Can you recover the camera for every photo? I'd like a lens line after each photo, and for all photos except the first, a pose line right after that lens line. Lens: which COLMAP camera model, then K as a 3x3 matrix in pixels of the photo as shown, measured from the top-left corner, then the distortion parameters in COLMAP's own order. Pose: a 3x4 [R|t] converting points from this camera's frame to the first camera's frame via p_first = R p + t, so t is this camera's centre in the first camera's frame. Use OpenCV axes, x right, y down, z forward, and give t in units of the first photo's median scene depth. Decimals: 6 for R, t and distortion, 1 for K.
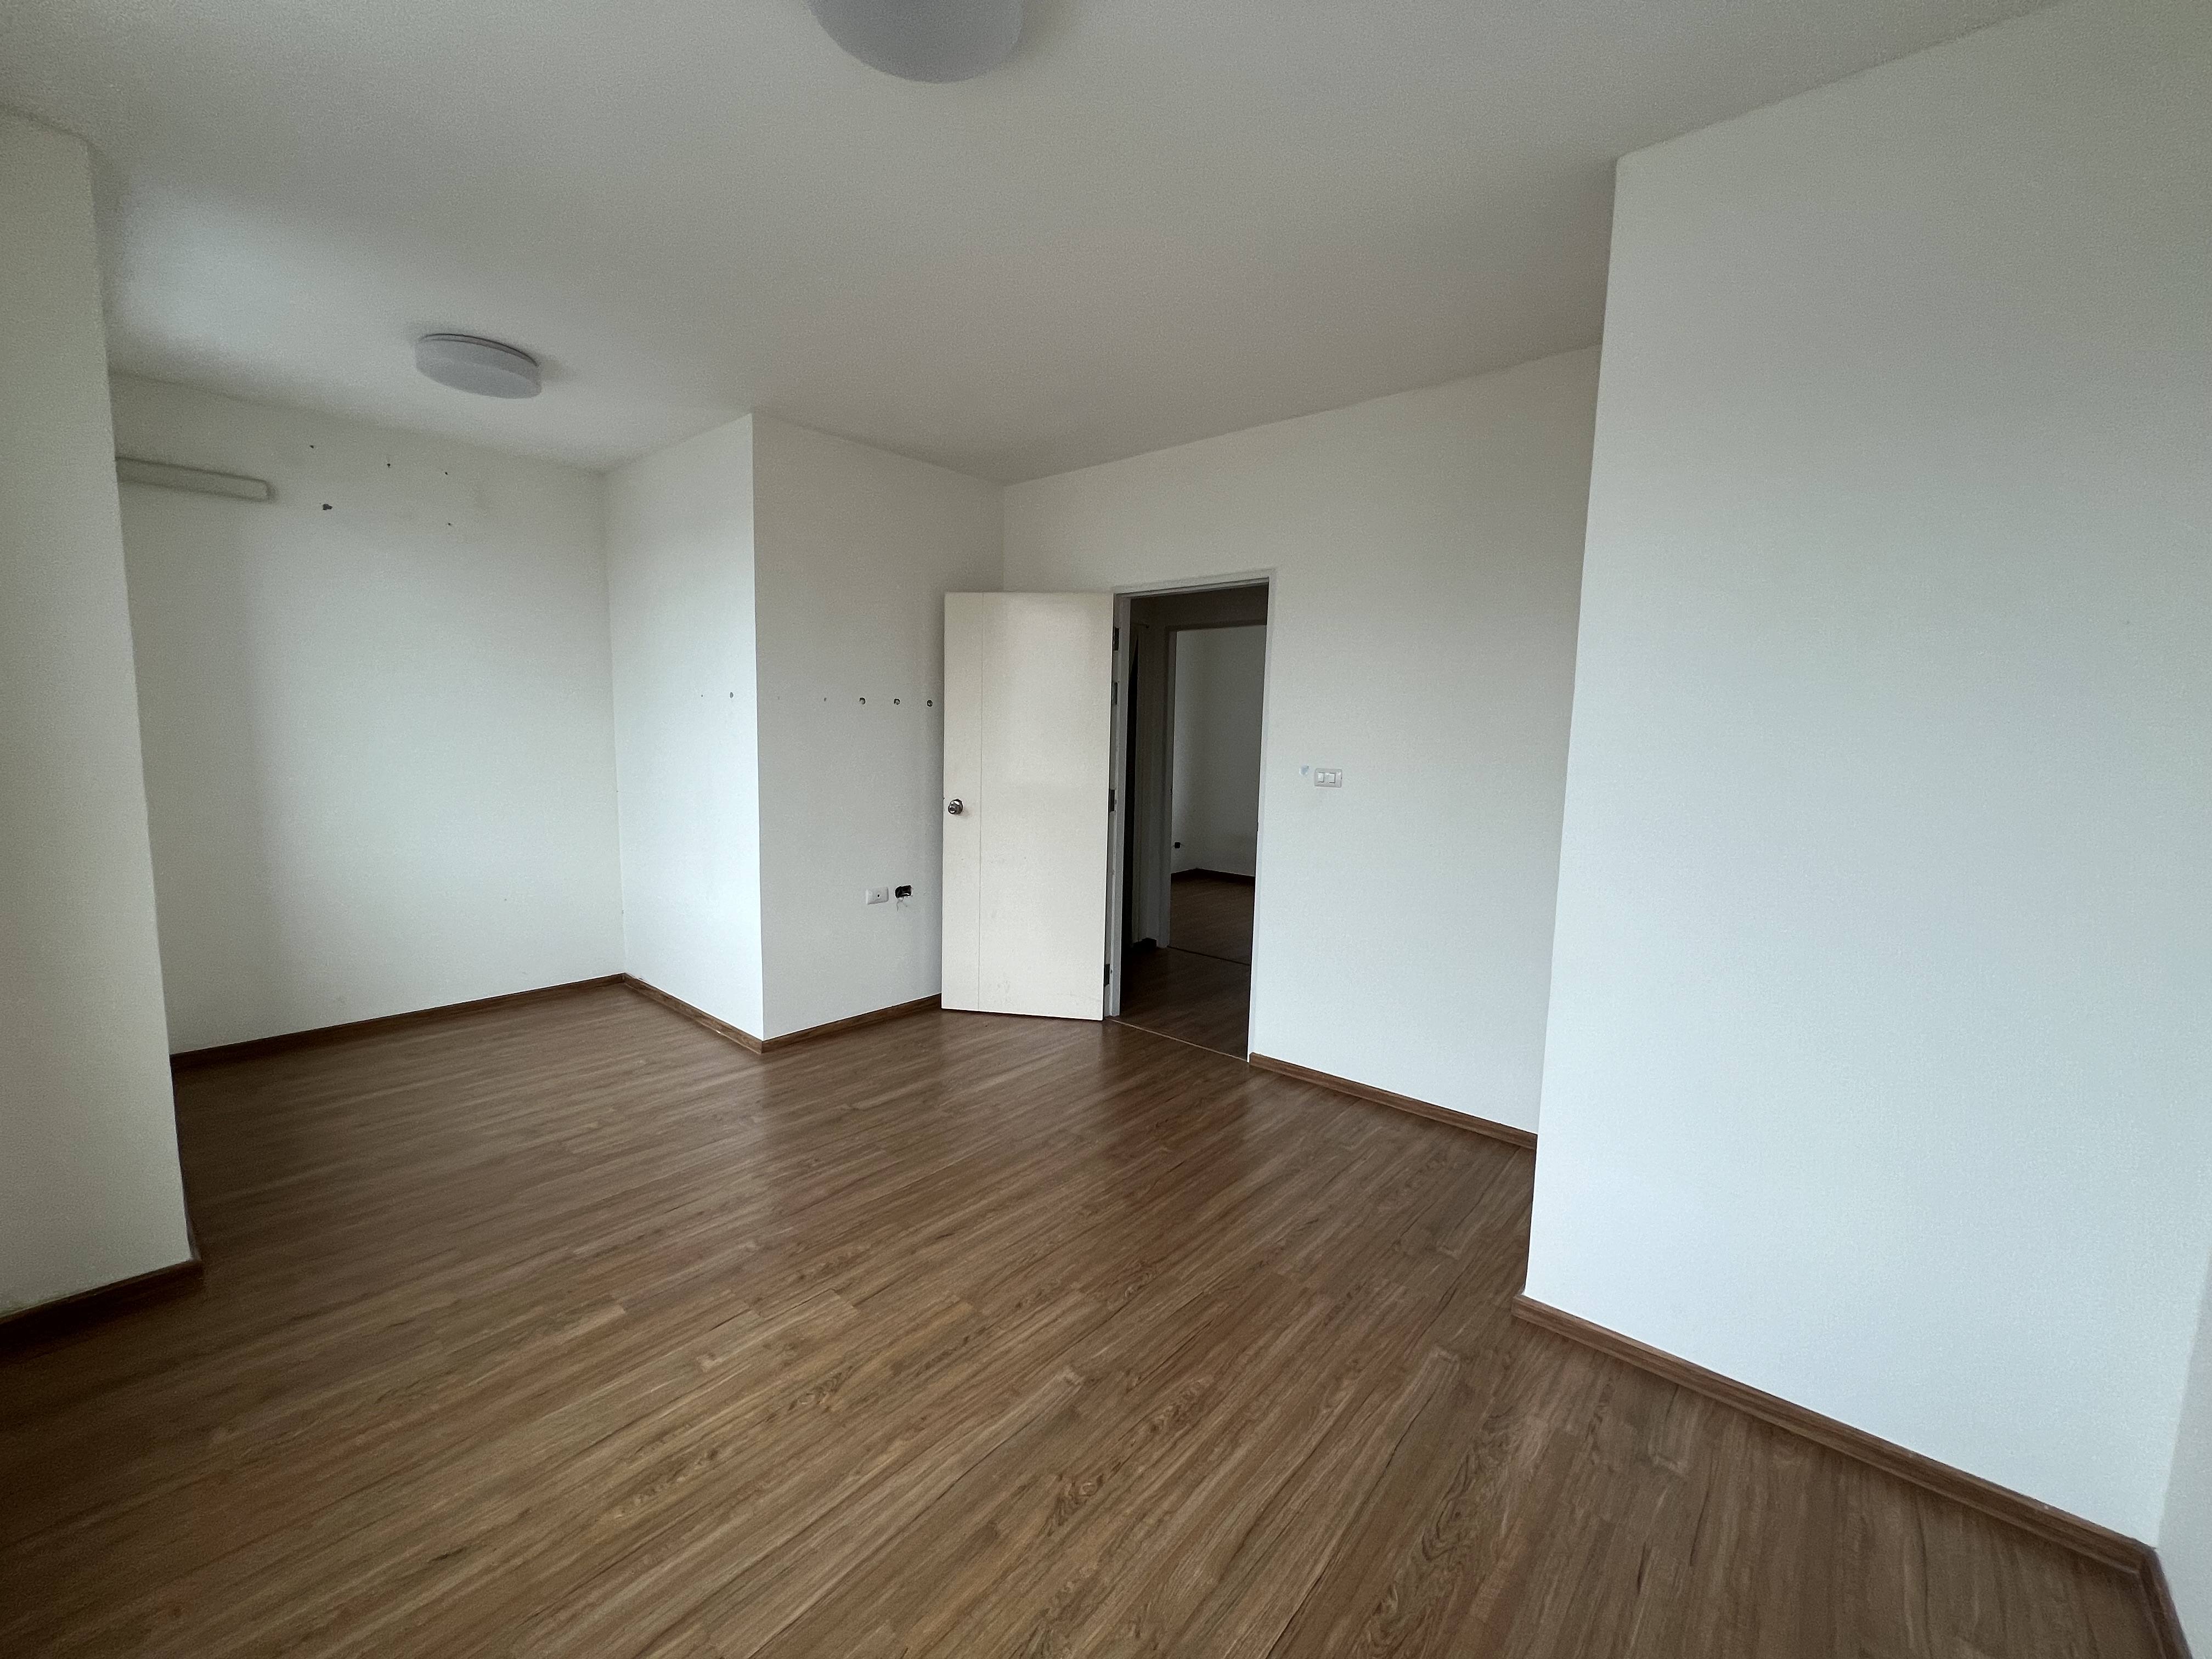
lens RADIAL K [[884.3, 0, 1106.0], [0, 884.3, 829.5], [0, 0, 1]] dist [-0.001985, 0.000170]
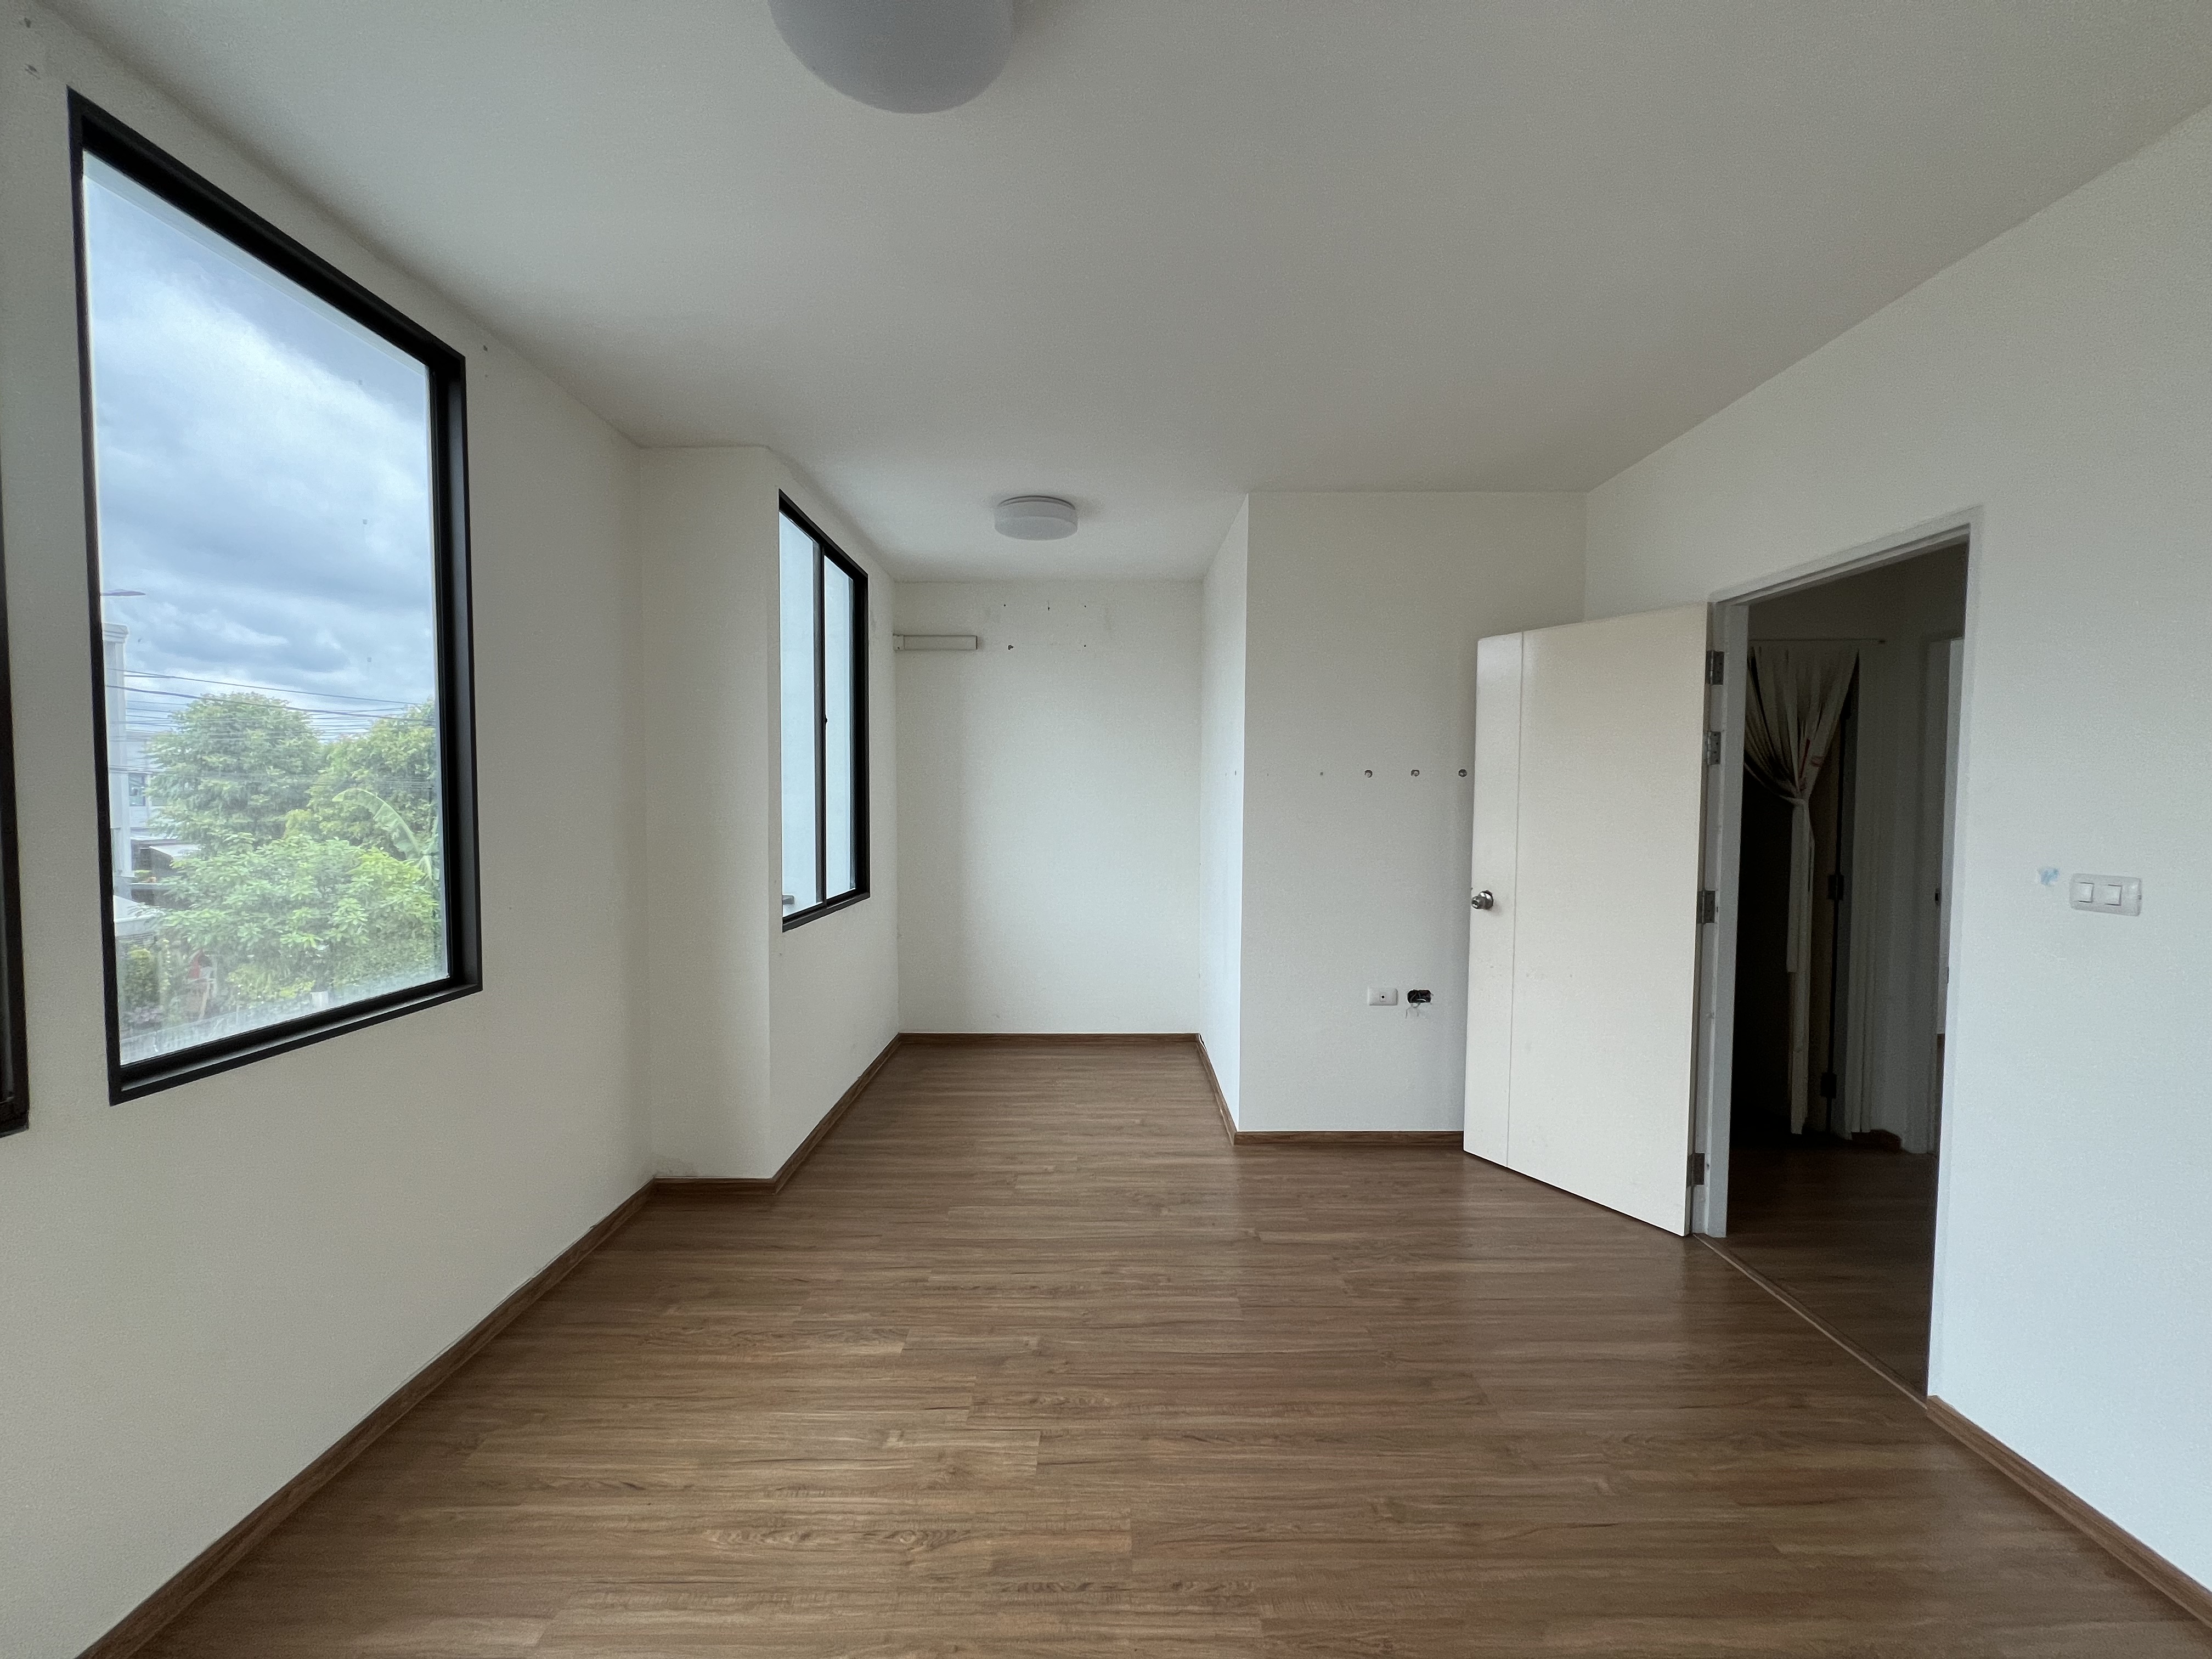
lens RADIAL K [[884.3, 0, 1106.0], [0, 884.3, 829.5], [0, 0, 1]] dist [-0.001985, 0.000170]
pose [[0.657901, 0.009203, -0.753048, 0.268052], [-0.072274, 0.996082, -0.050969, -0.030879], [0.749628, 0.087958, 0.655989, 0.272774]]
